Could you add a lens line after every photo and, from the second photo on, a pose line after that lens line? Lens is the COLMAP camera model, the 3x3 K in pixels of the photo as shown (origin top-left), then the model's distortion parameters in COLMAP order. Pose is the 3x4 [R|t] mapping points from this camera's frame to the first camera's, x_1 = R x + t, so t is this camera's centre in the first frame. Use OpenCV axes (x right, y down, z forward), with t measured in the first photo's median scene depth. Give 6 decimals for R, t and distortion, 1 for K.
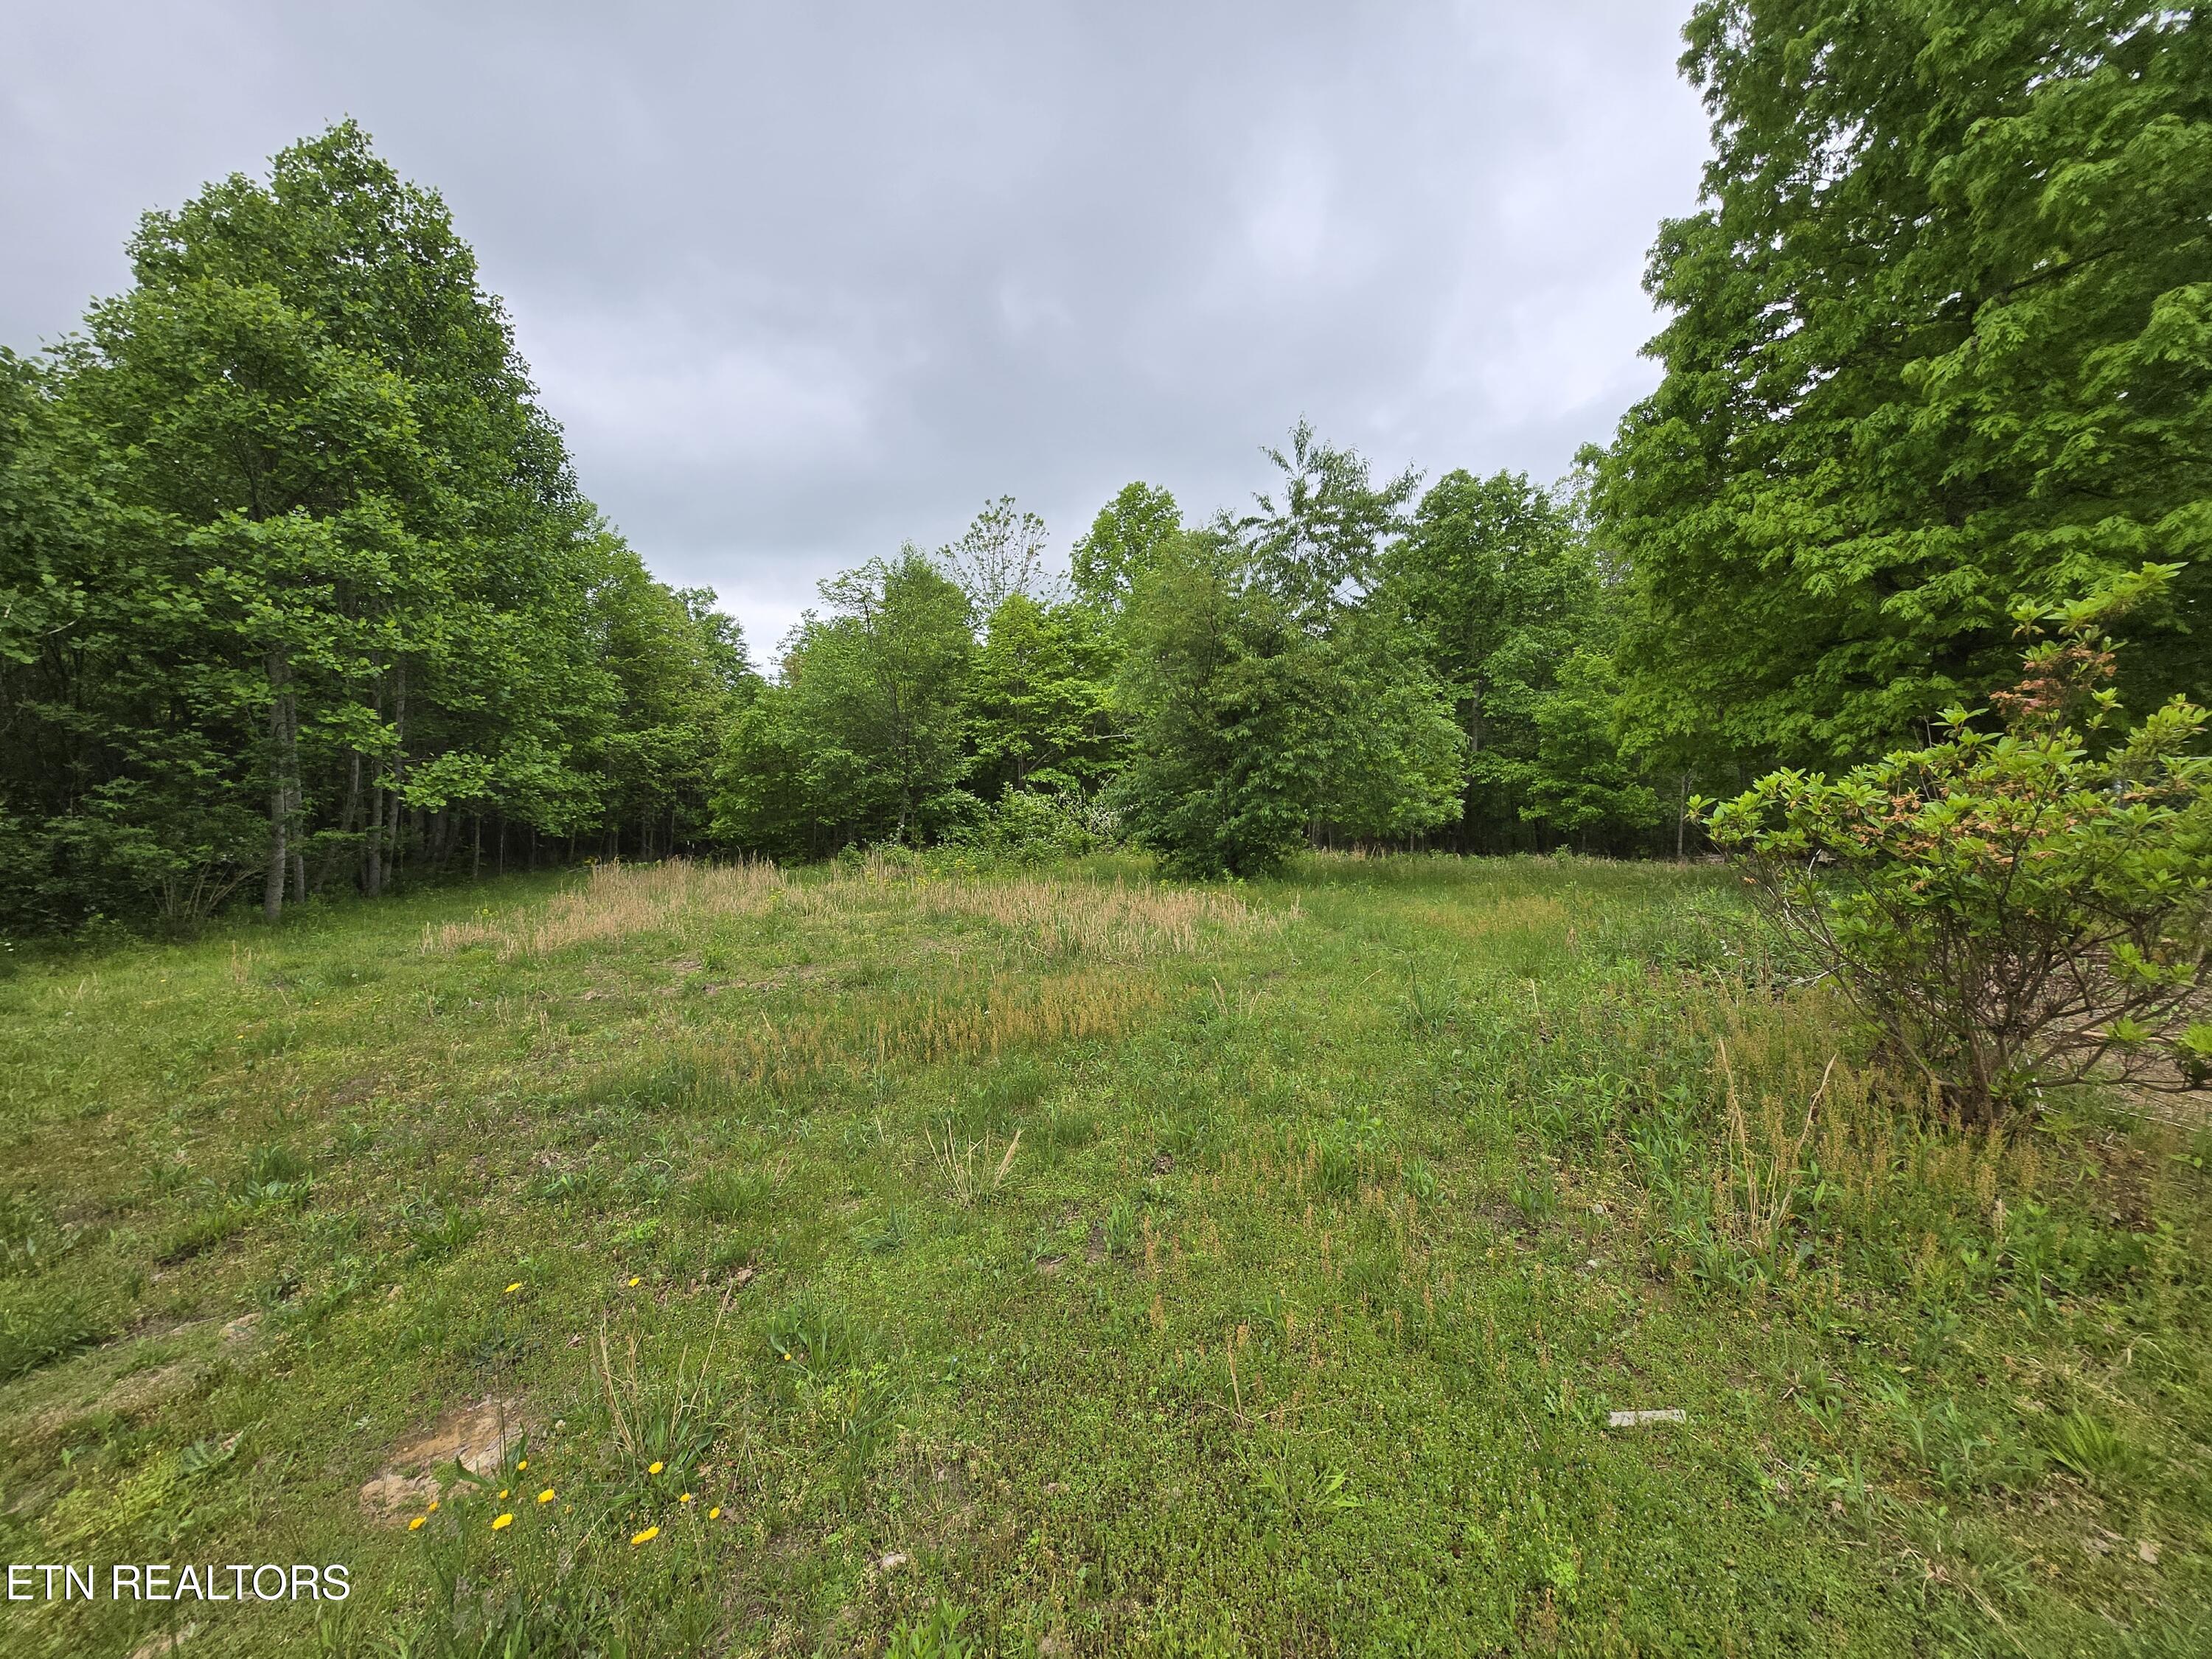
lens RADIAL K [[868.4, 0, 1106.0], [0, 868.4, 829.5], [0, 0, 1]] dist [0.000062, -0.000001]
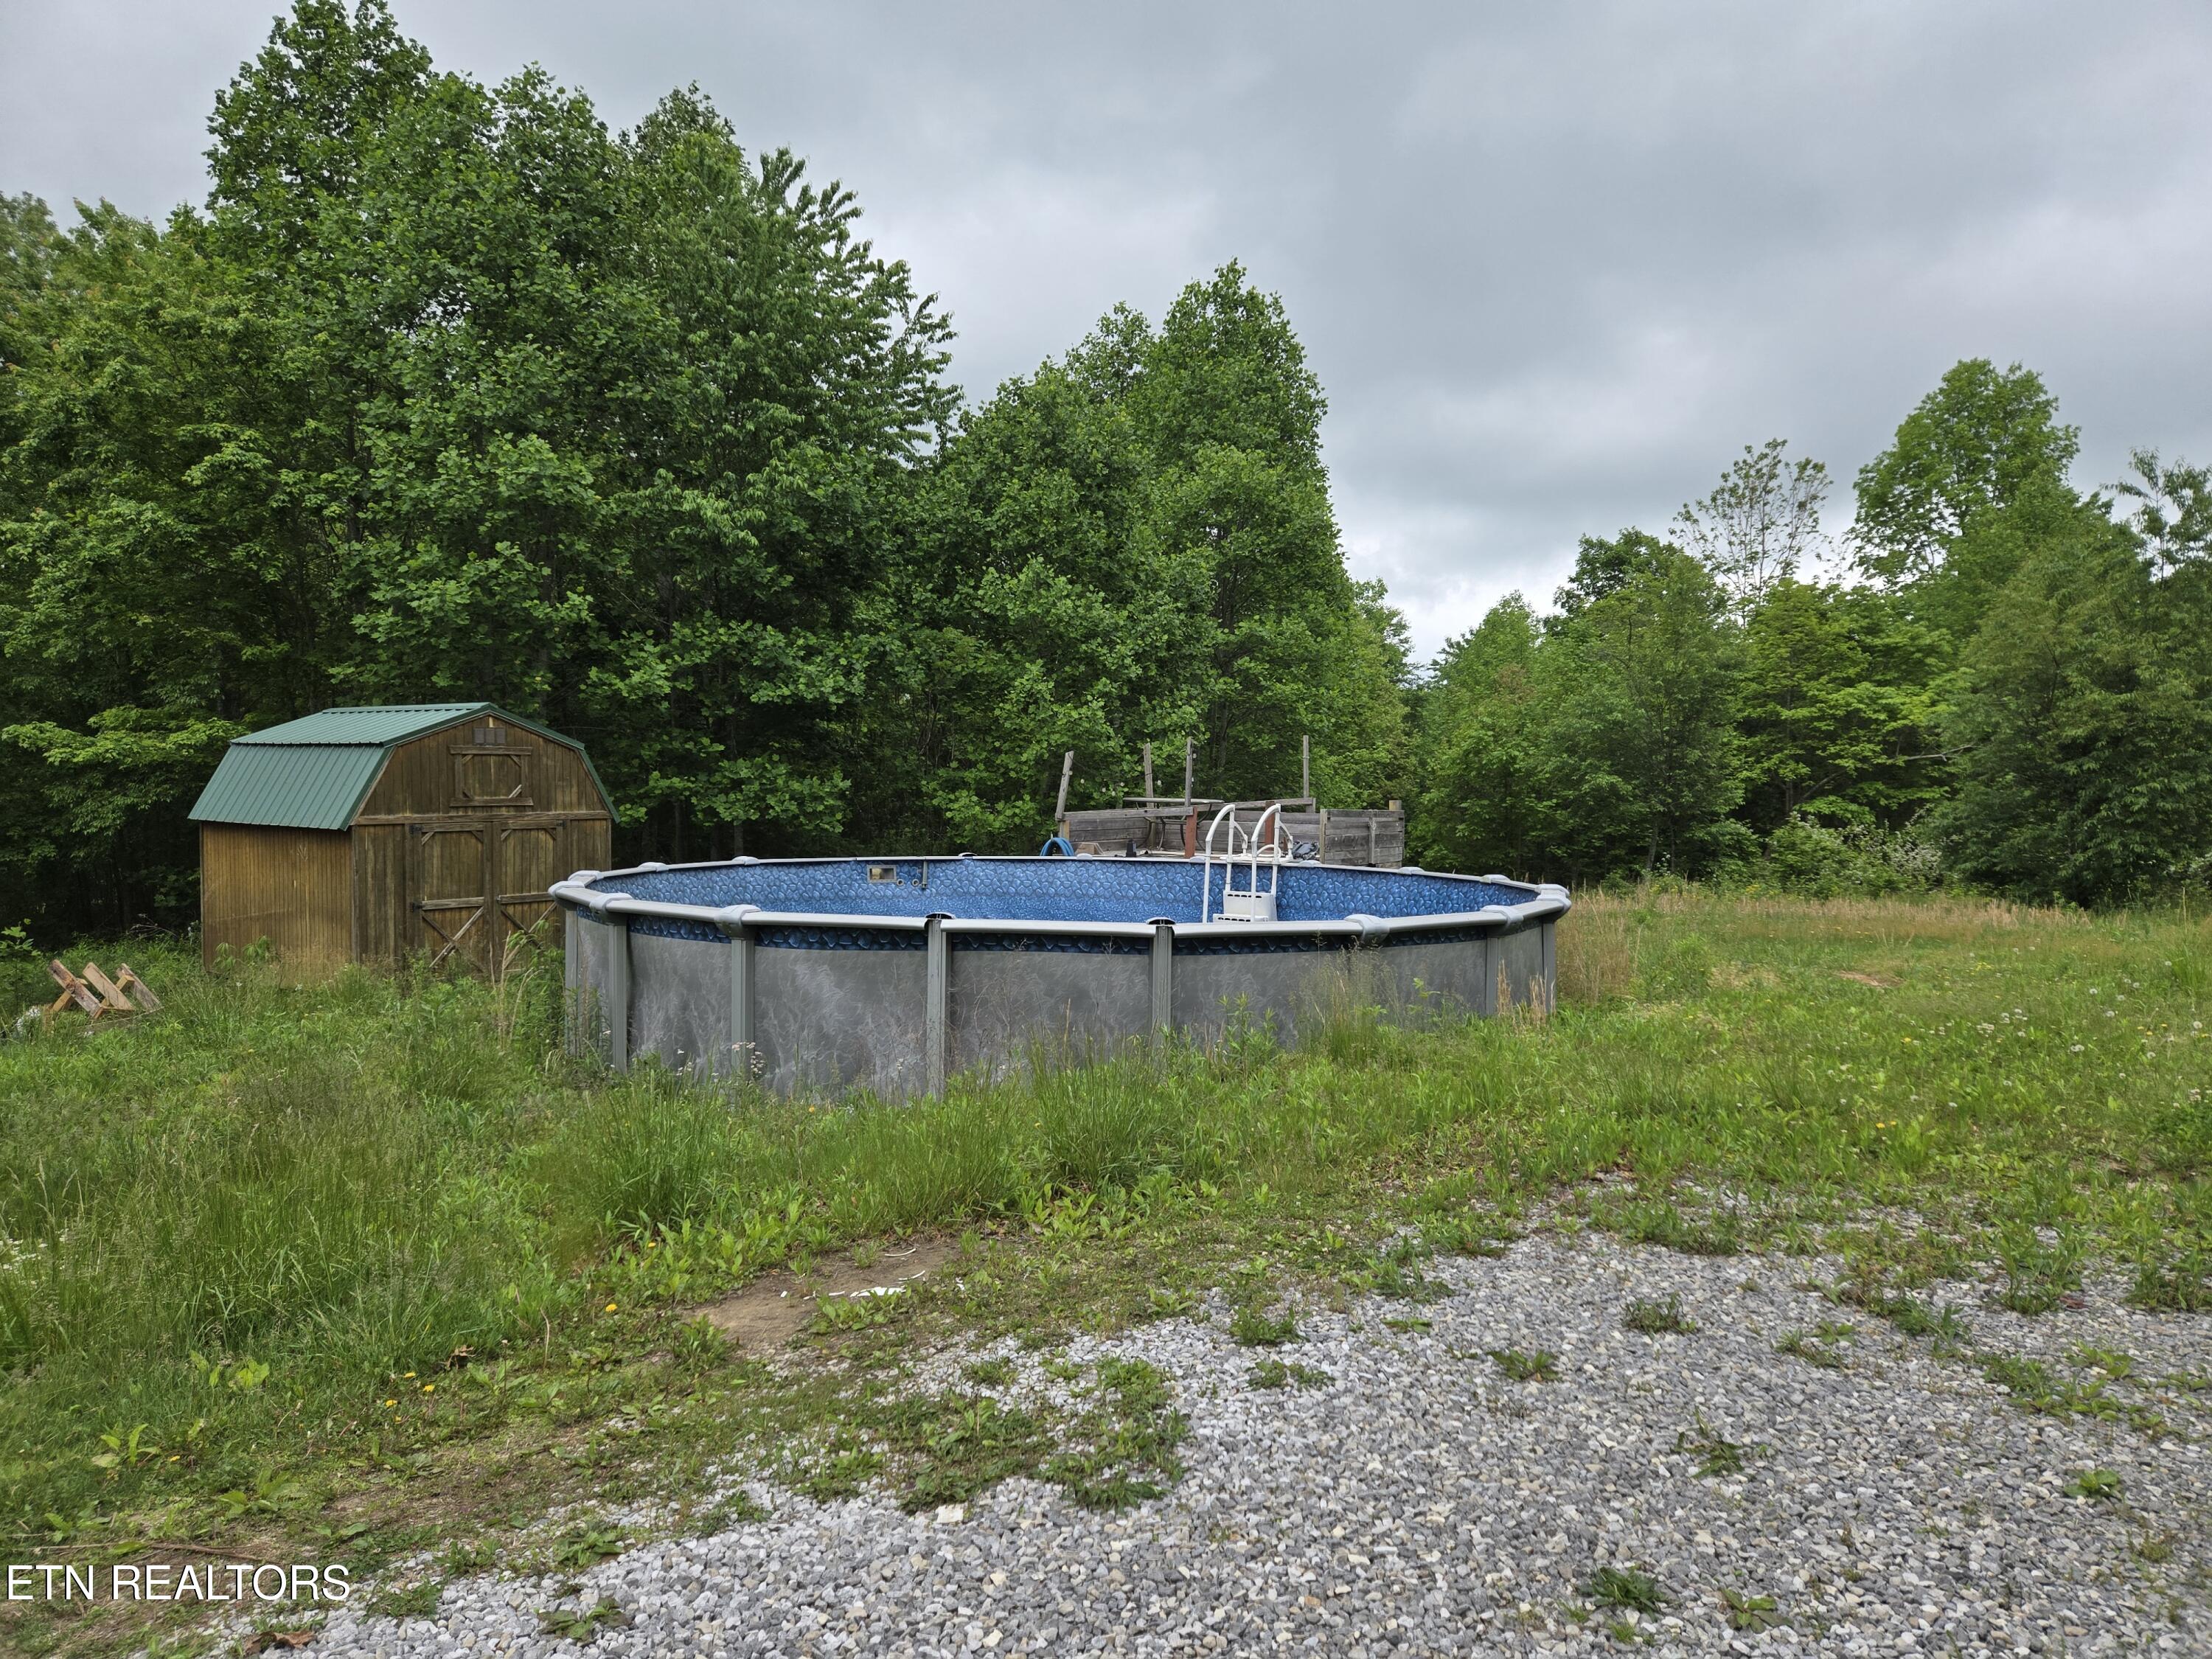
lens RADIAL K [[1535.7, 0, 1106.0], [0, 1535.7, 829.5], [0, 0, 1]] dist [0.068939, -0.005442]
pose [[0.895053, 0.024143, -0.445306, -0.030395], [-0.043205, 0.998531, -0.032703, 0.046553], [0.443862, 0.048511, 0.894781, -0.755442]]
